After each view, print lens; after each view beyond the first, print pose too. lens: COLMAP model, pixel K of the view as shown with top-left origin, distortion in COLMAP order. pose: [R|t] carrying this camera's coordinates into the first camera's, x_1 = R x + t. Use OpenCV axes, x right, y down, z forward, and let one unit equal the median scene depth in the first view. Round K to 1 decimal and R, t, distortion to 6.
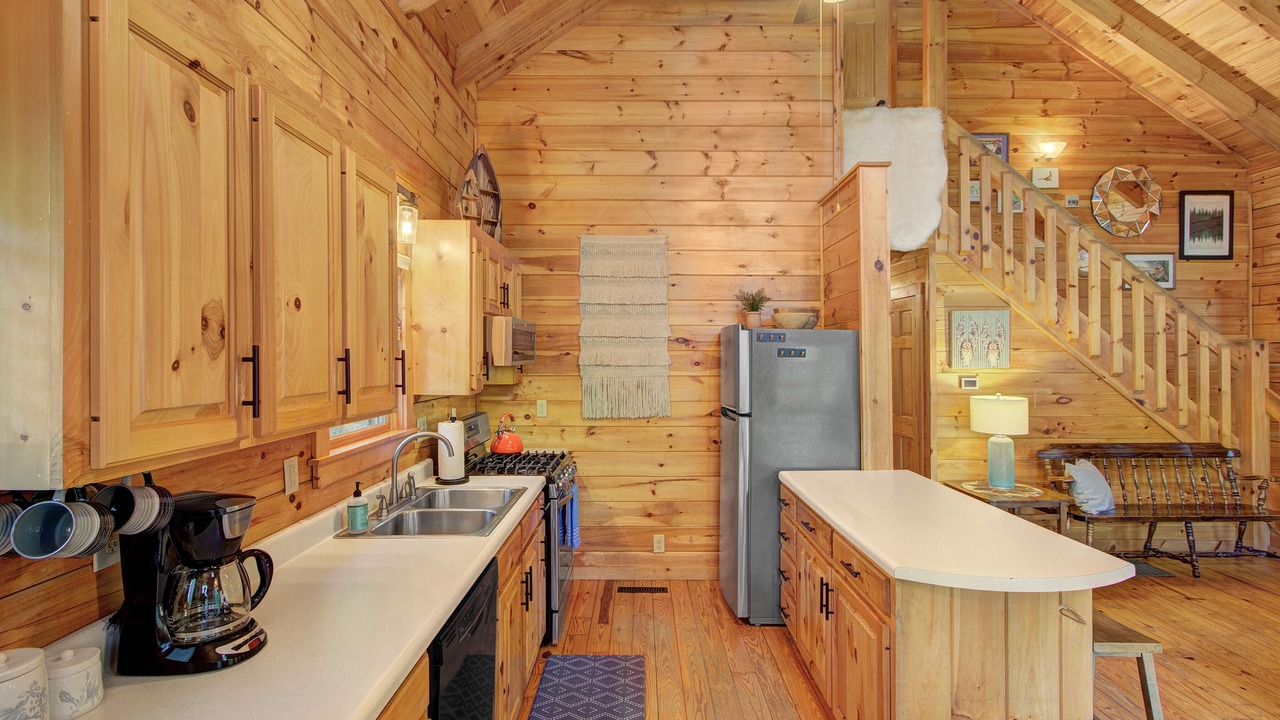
lens RADIAL K [[612.5, 0, 648.3], [0, 612.5, 351.4], [0, 0, 1]] dist [0.010221, 0.000380]
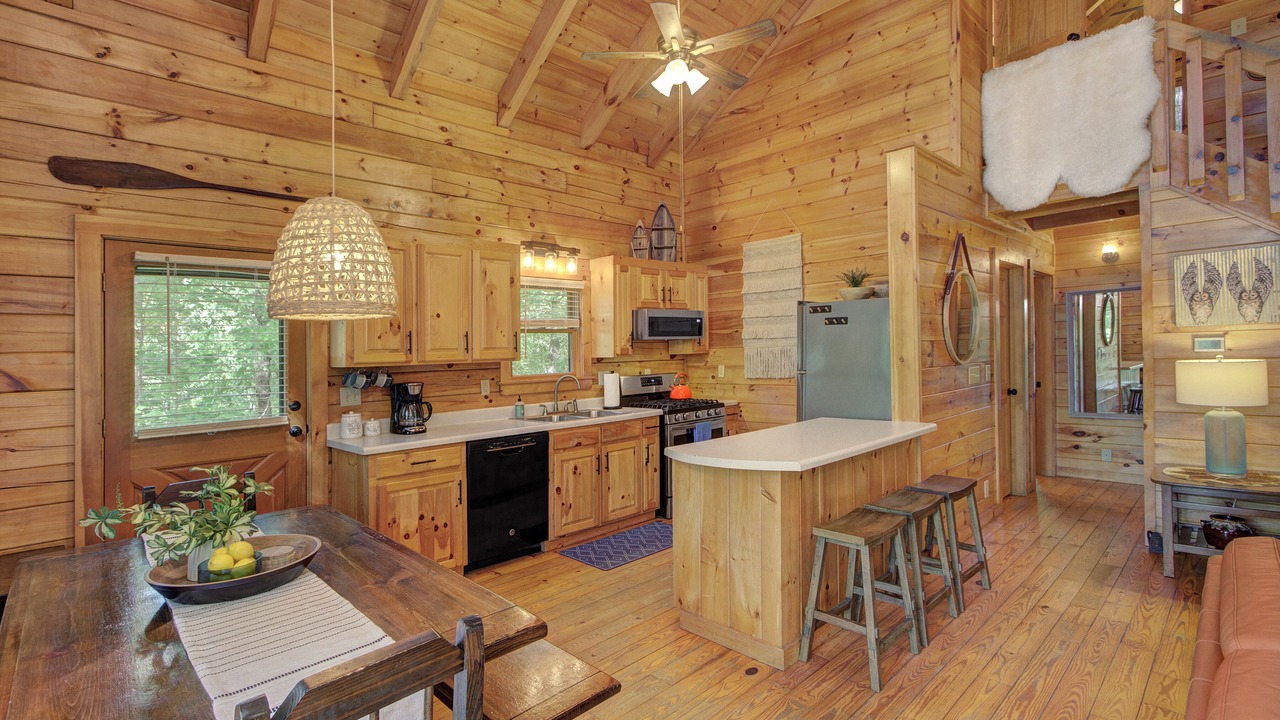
lens RADIAL K [[597.6, 0, 650.5], [0, 597.6, 325.1], [0, 0, 1]] dist [0.002963, 0.001078]
pose [[0.698711, -0.057641, -0.713079, 0.558601], [0.037942, 0.998332, -0.043522, 0.032802], [0.714398, 0.003353, 0.699732, -0.056129]]
